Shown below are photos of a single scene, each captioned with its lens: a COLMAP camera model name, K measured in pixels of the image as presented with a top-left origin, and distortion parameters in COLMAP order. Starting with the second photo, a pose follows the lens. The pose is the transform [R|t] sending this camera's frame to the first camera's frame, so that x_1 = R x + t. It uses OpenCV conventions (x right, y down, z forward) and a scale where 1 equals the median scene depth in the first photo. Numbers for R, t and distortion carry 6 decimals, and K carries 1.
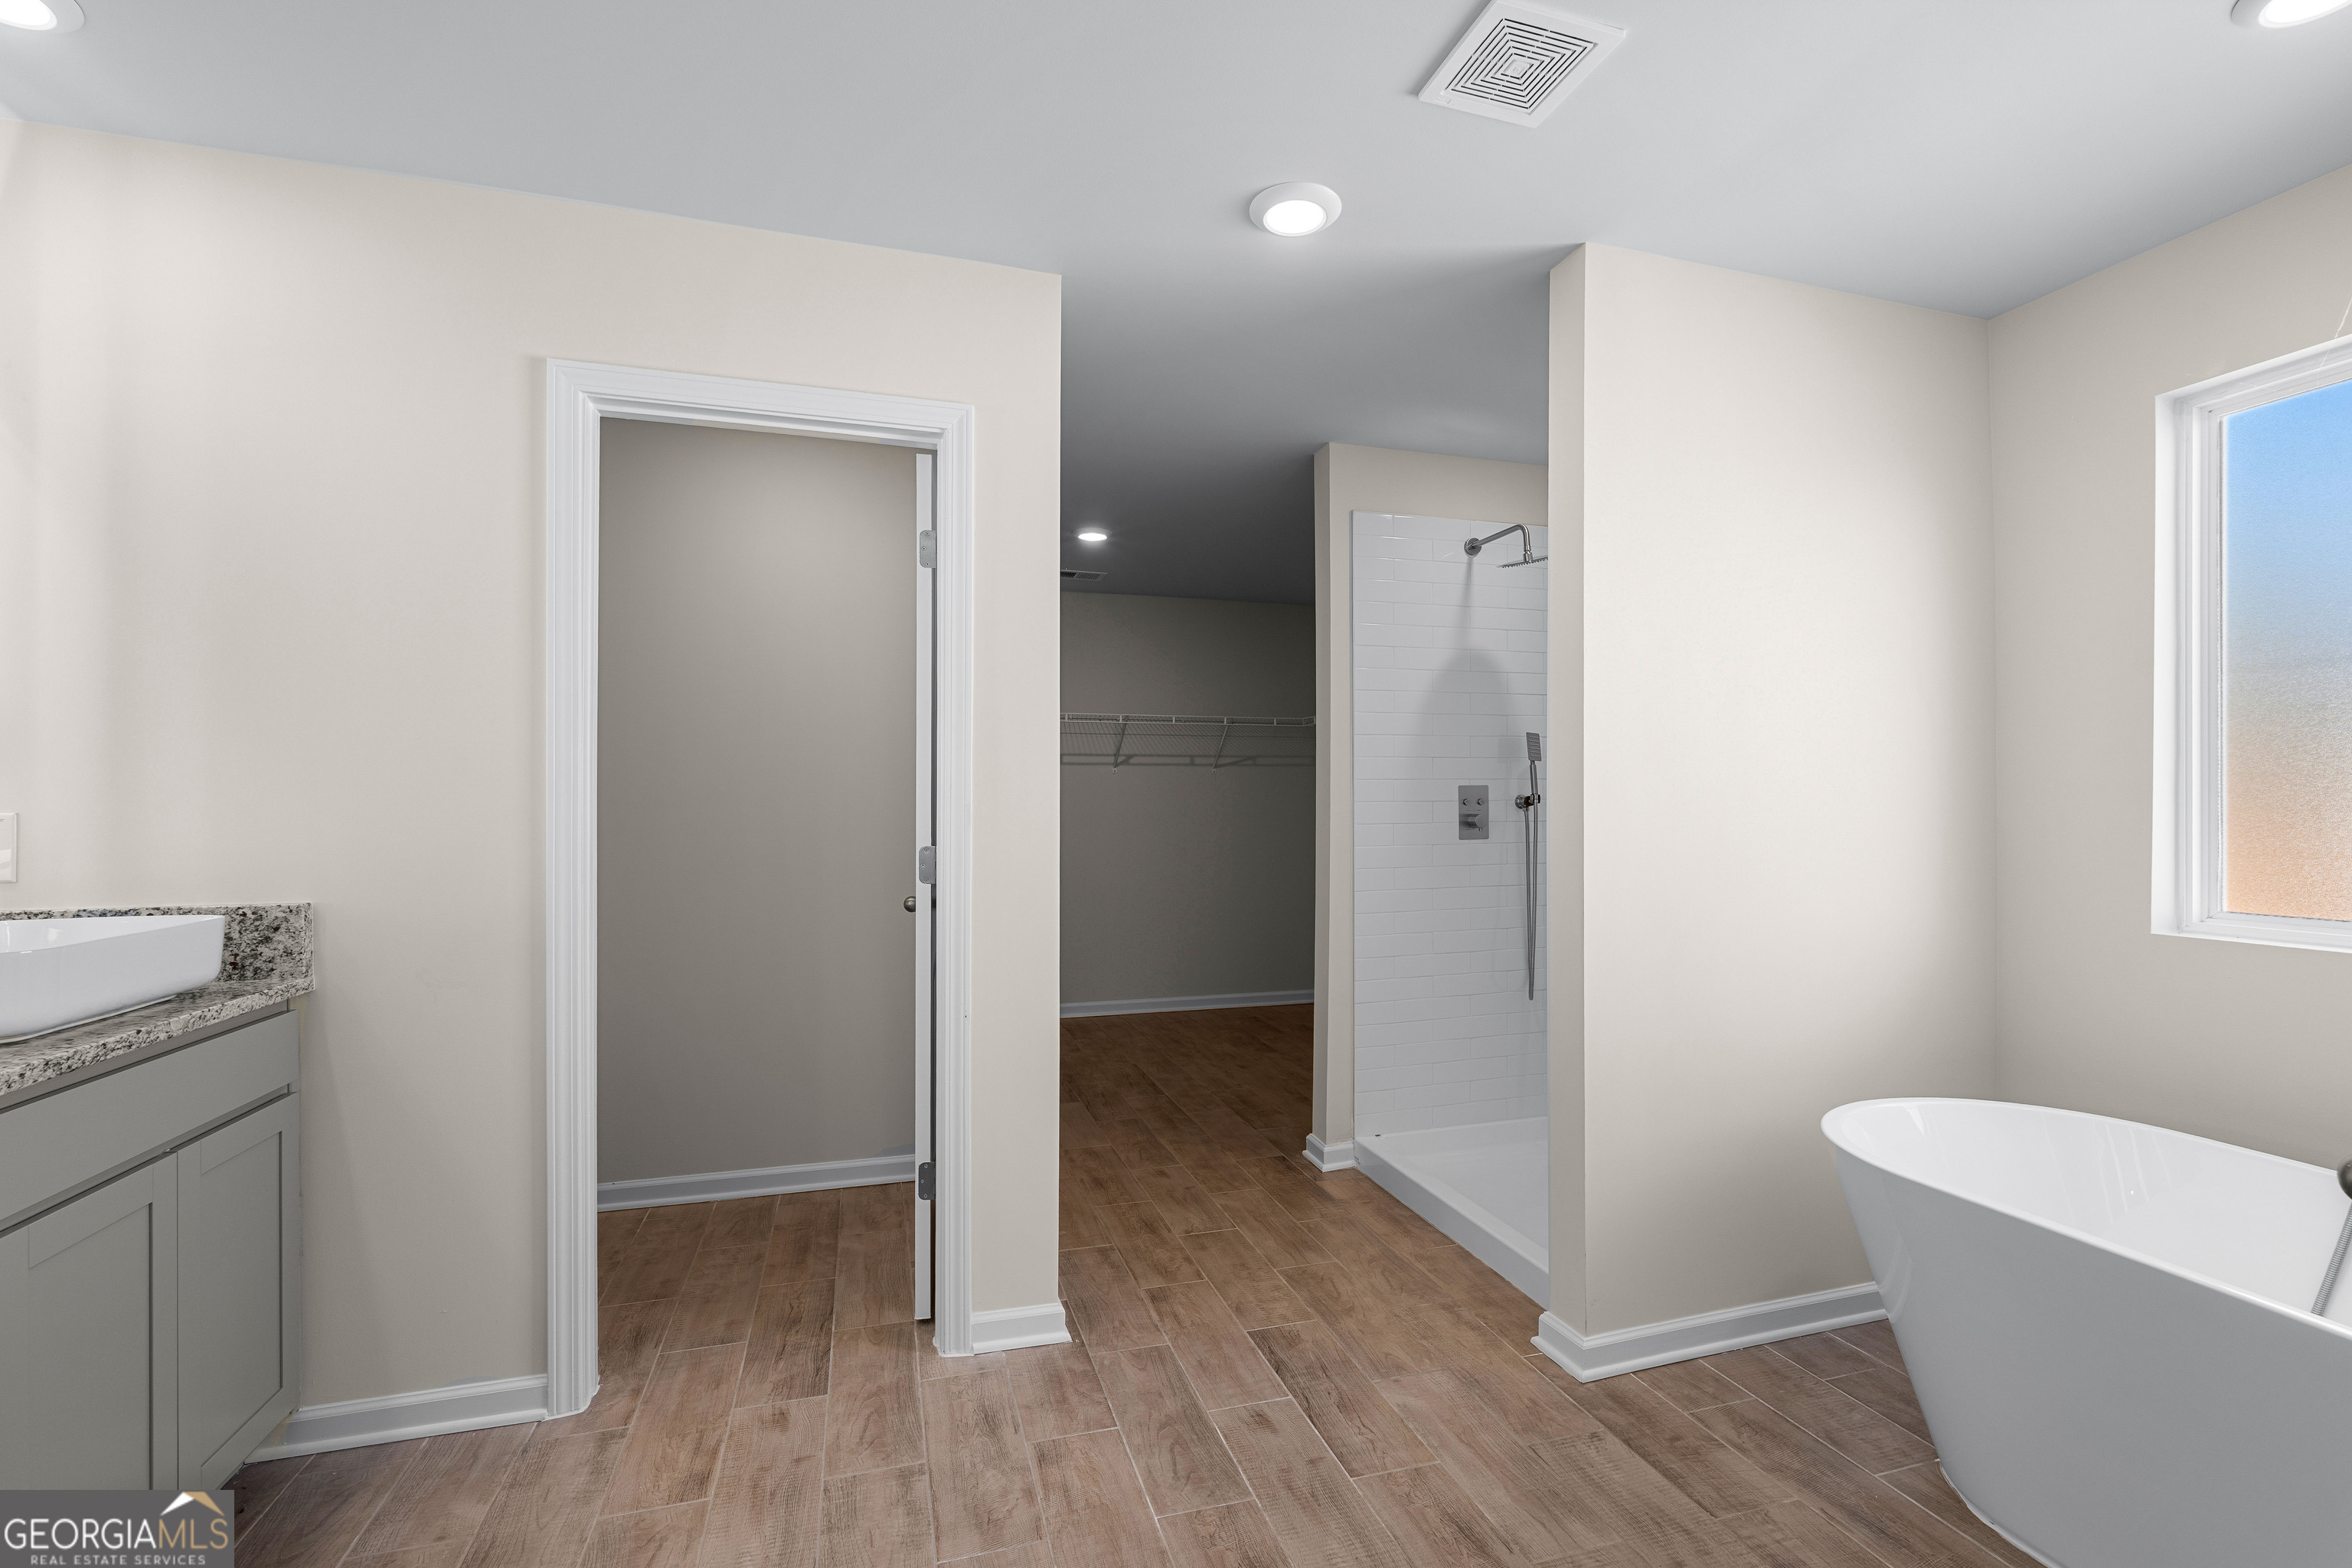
lens RADIAL K [[1032.8, 0, 1189.6], [0, 1032.8, 798.2], [0, 0, 1]] dist [-0.010046, 0.001207]
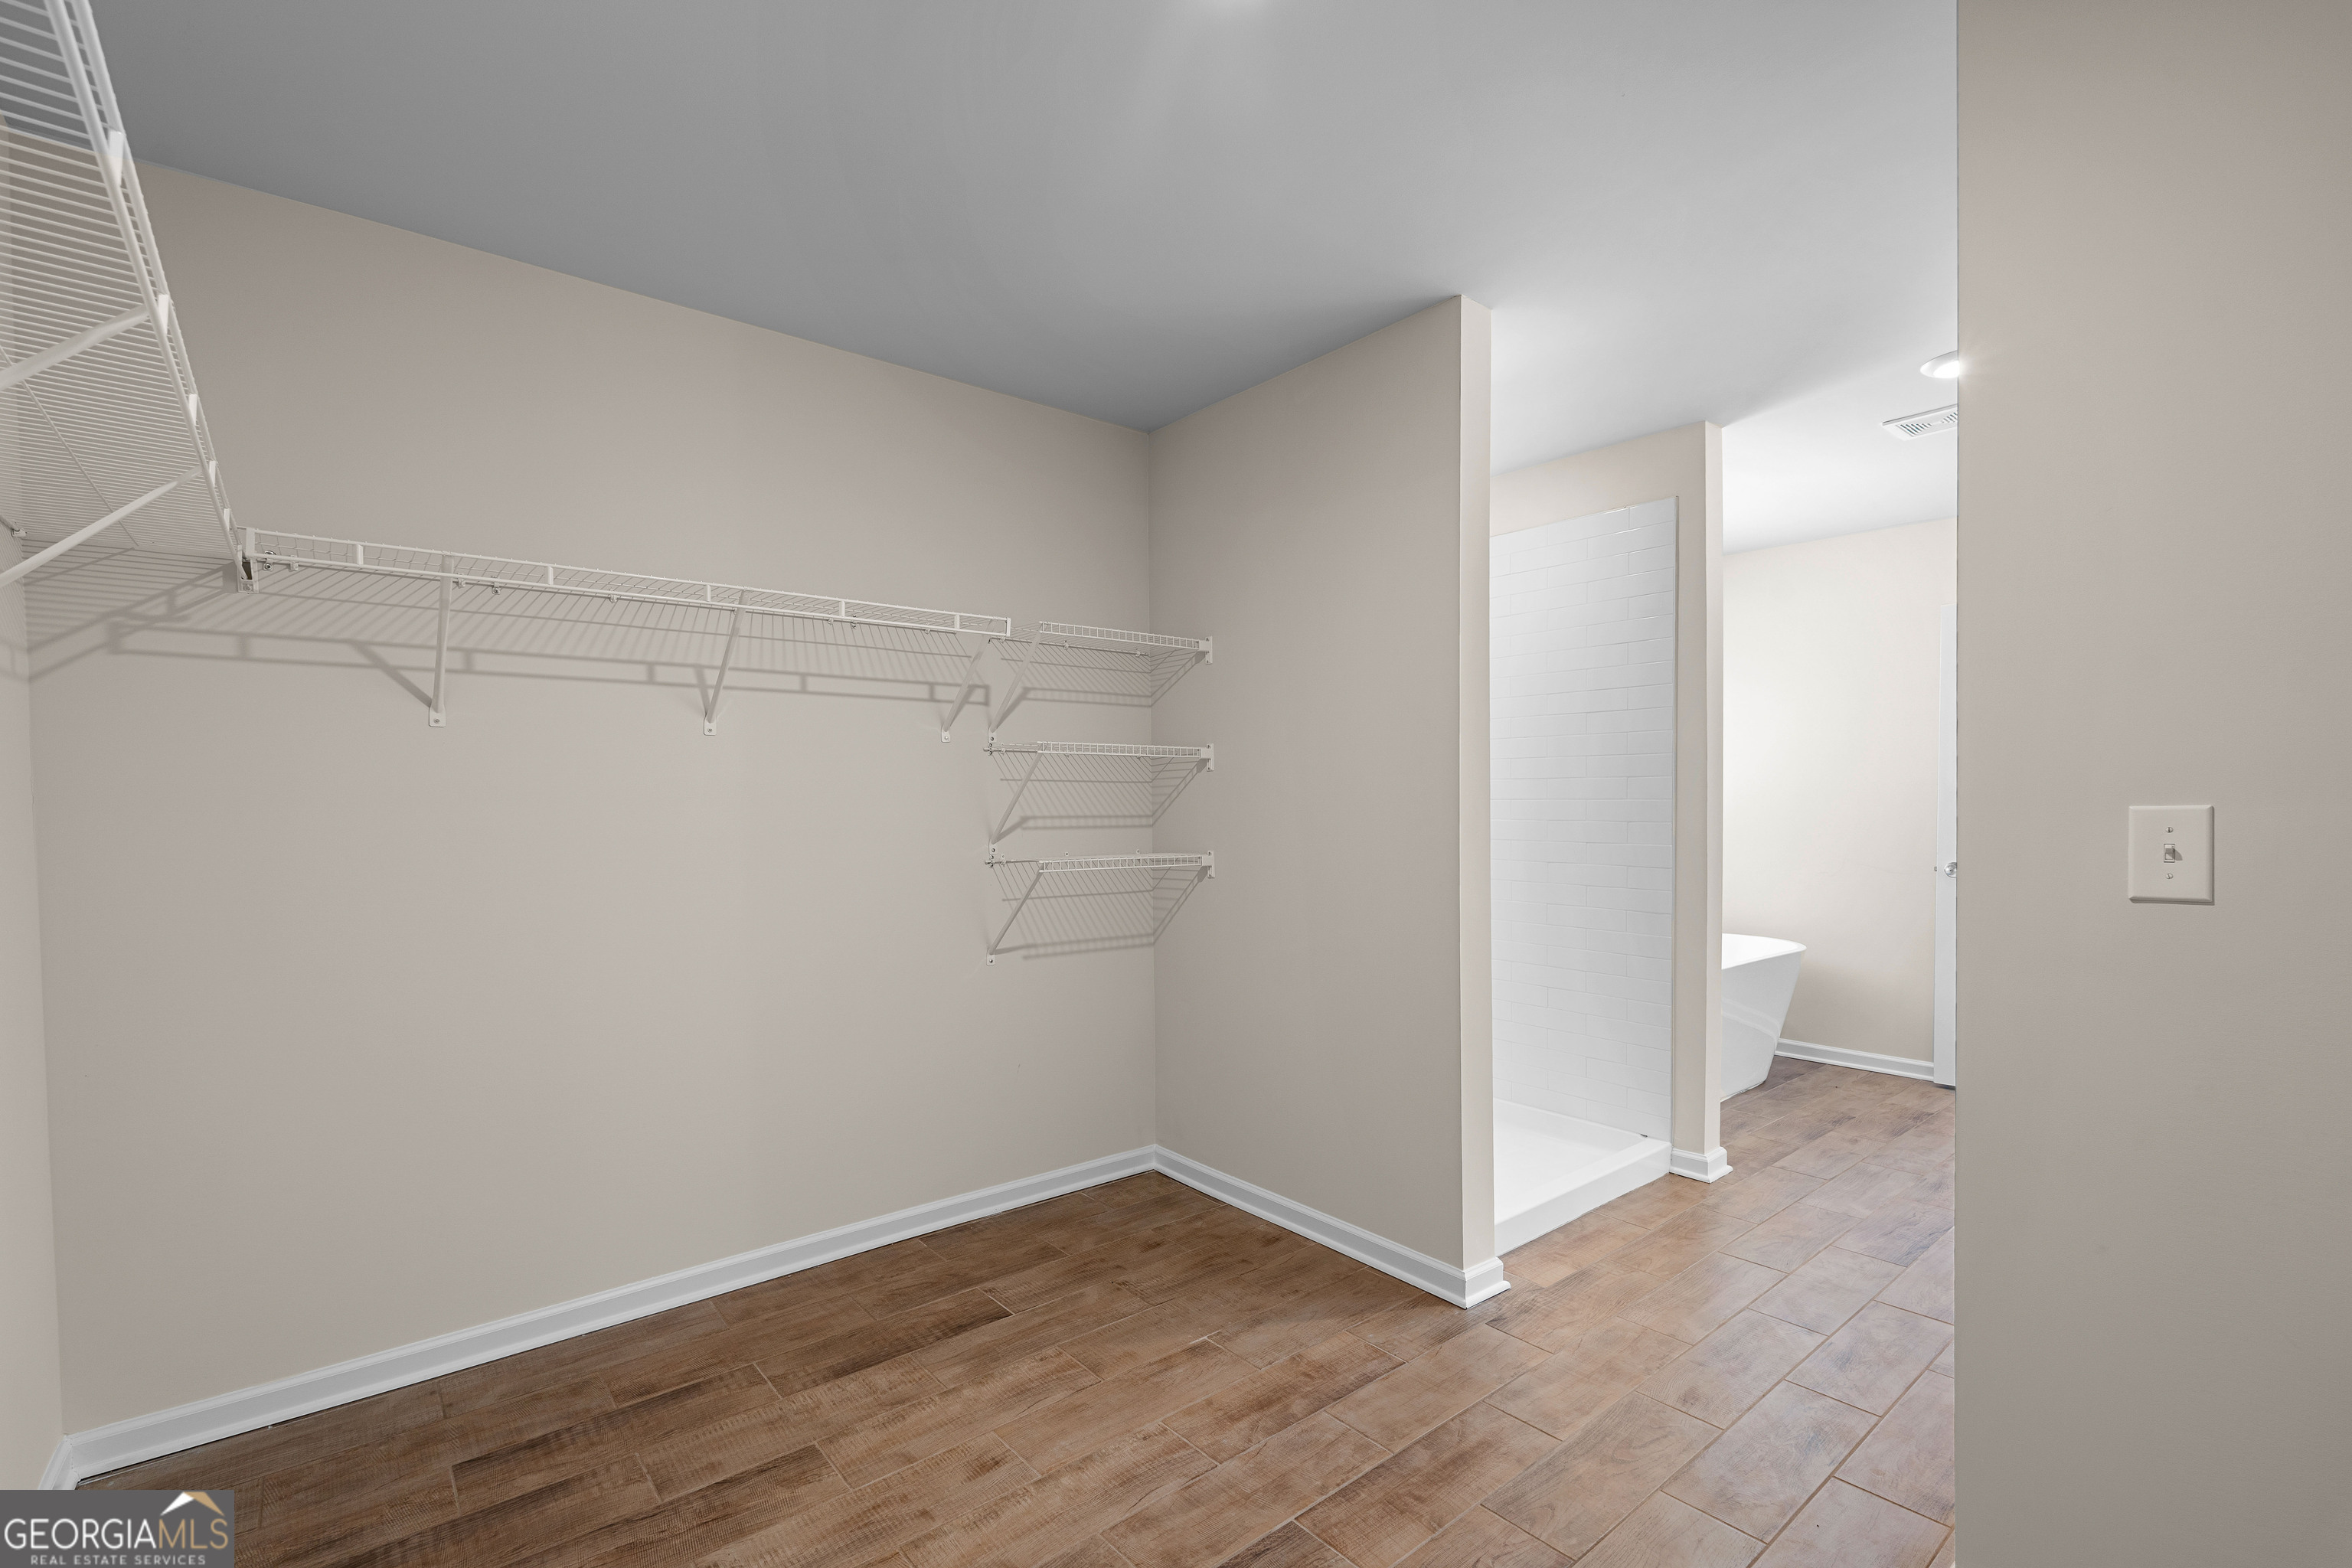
lens RADIAL K [[1032.8, 0, 1179.2], [0, 1032.8, 788.0], [0, 0, 1]] dist [-0.010046, 0.001207]
pose [[-0.364164, -0.011795, 0.931260, -0.704606], [-0.008643, 0.999920, 0.009285, -0.026810], [-0.931295, -0.004668, -0.364237, 2.147335]]
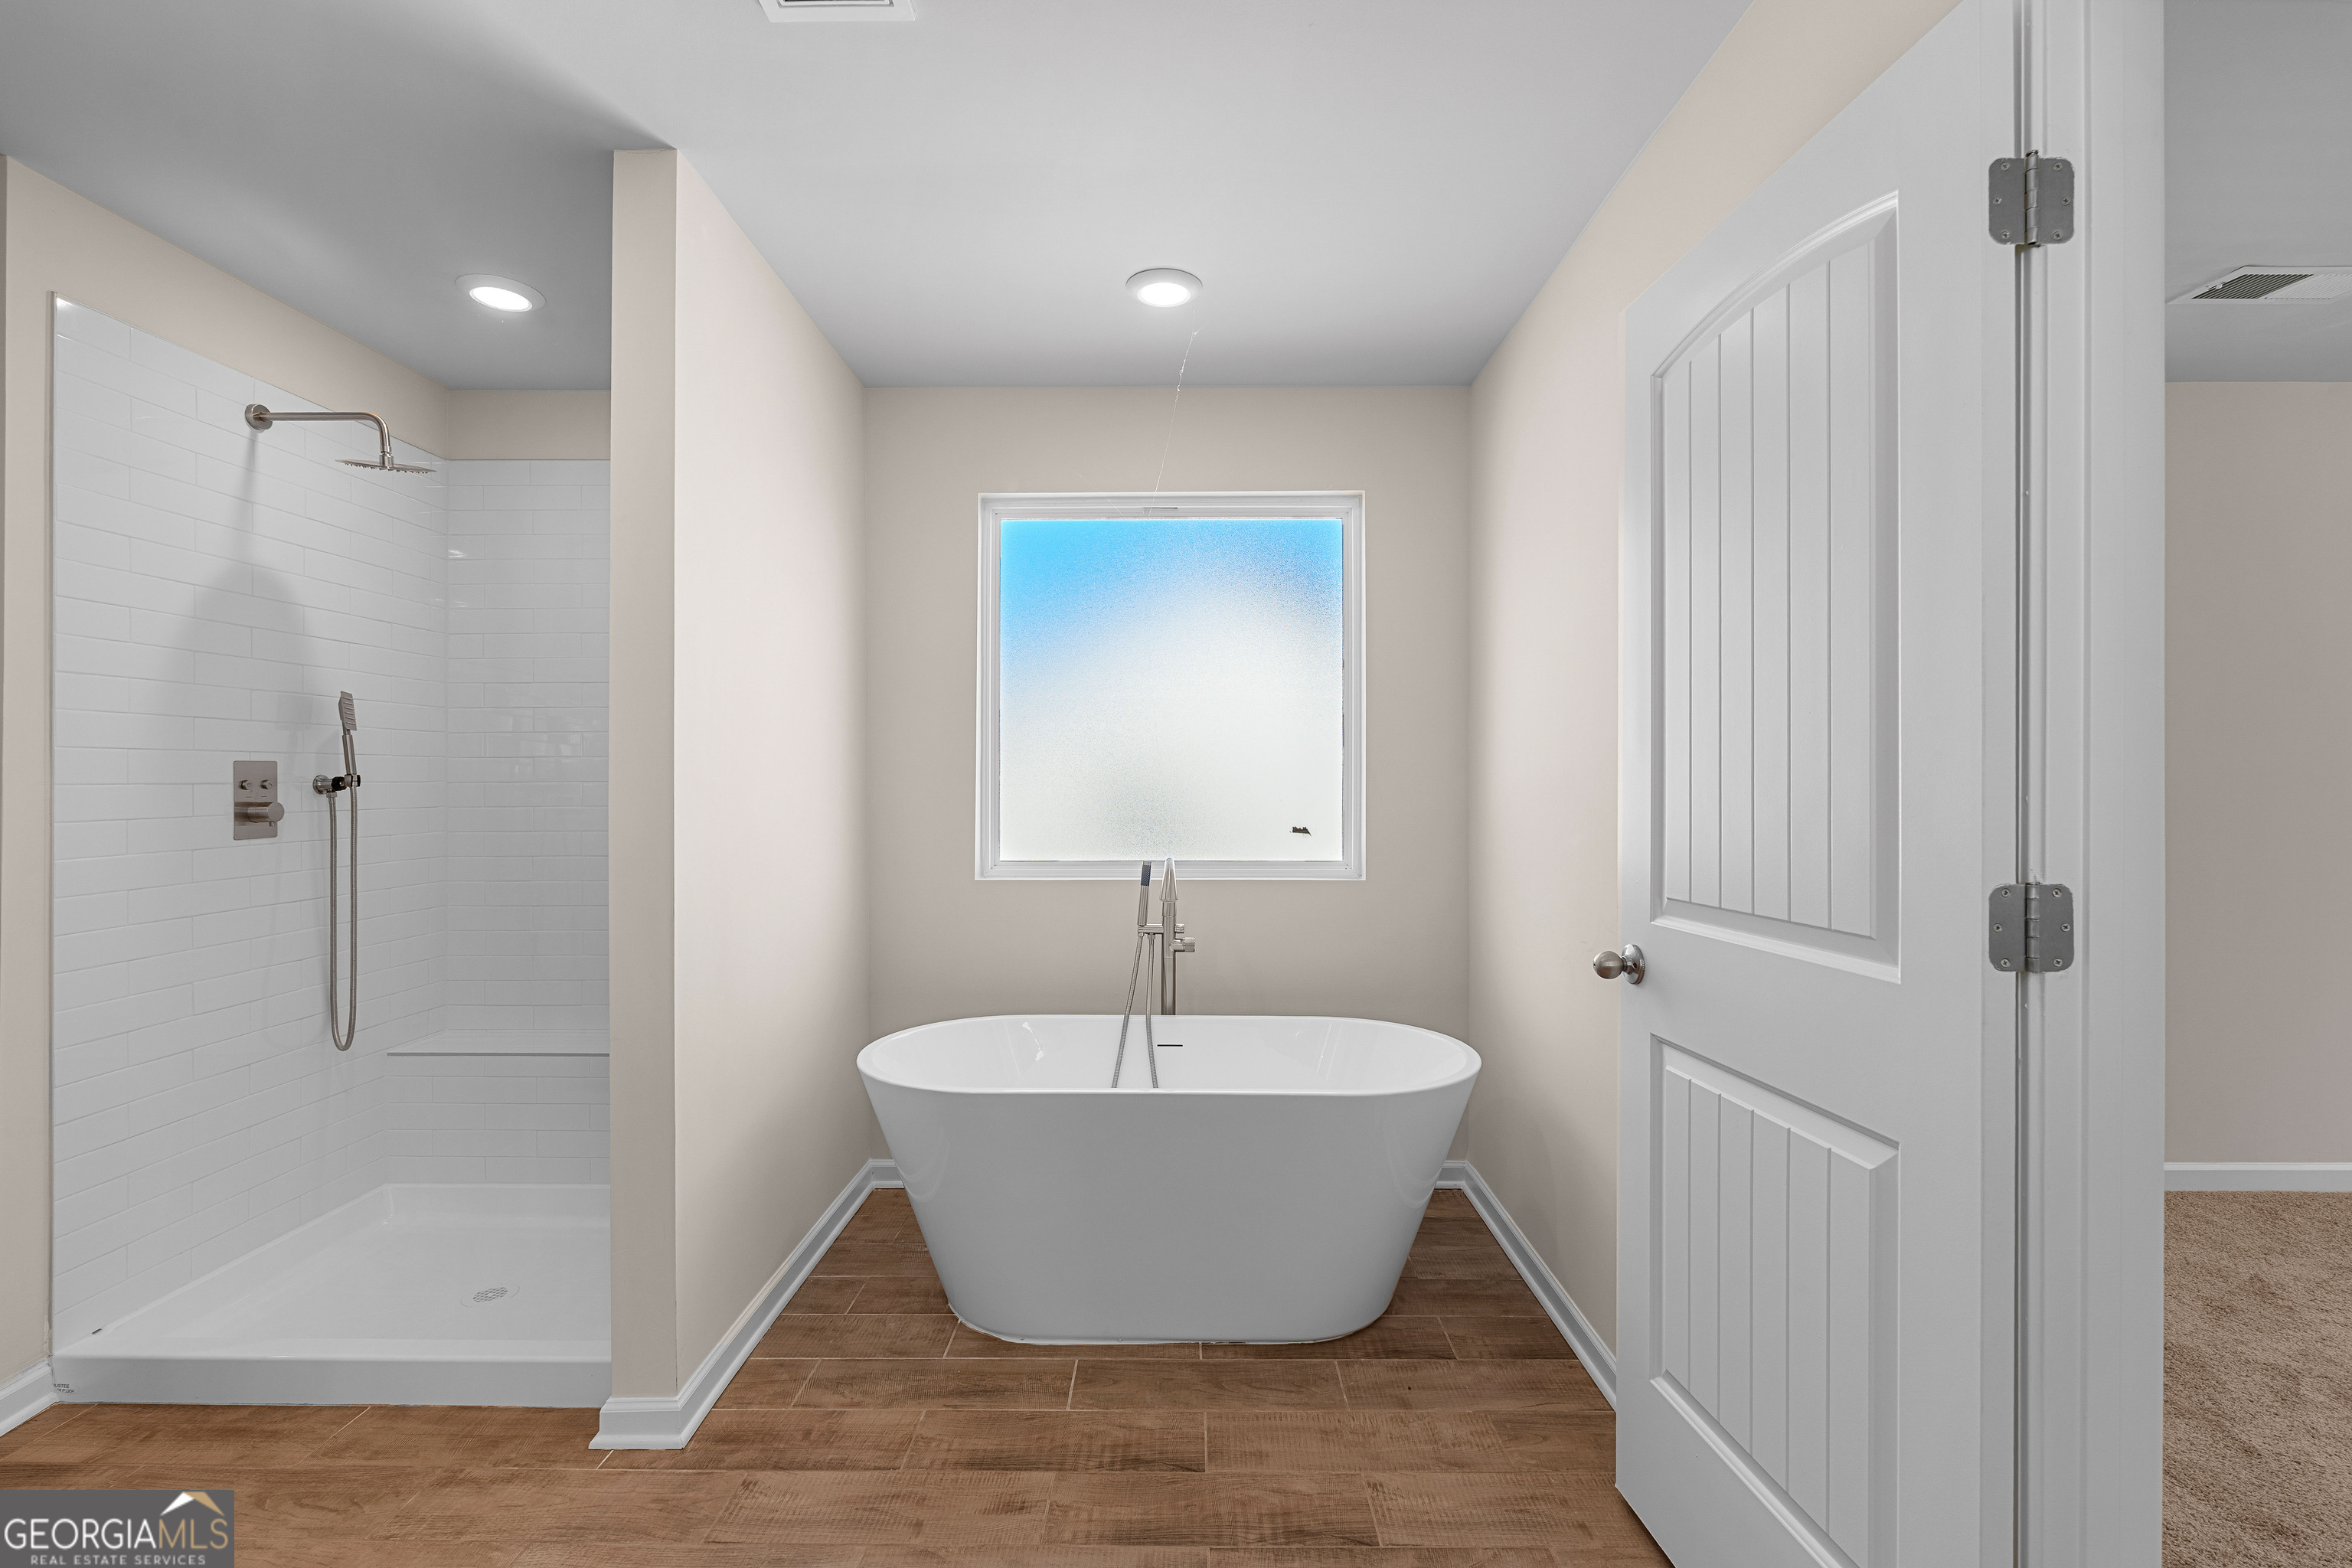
lens RADIAL K [[1032.8, 0, 1191.6], [0, 1032.8, 776.6], [0, 0, 1]] dist [-0.010046, 0.001207]
pose [[0.297956, 0.007836, 0.954547, -0.295755], [-0.003373, 0.999969, -0.007156, 0.001381], [-0.954574, -0.001087, 0.297973, 0.295239]]
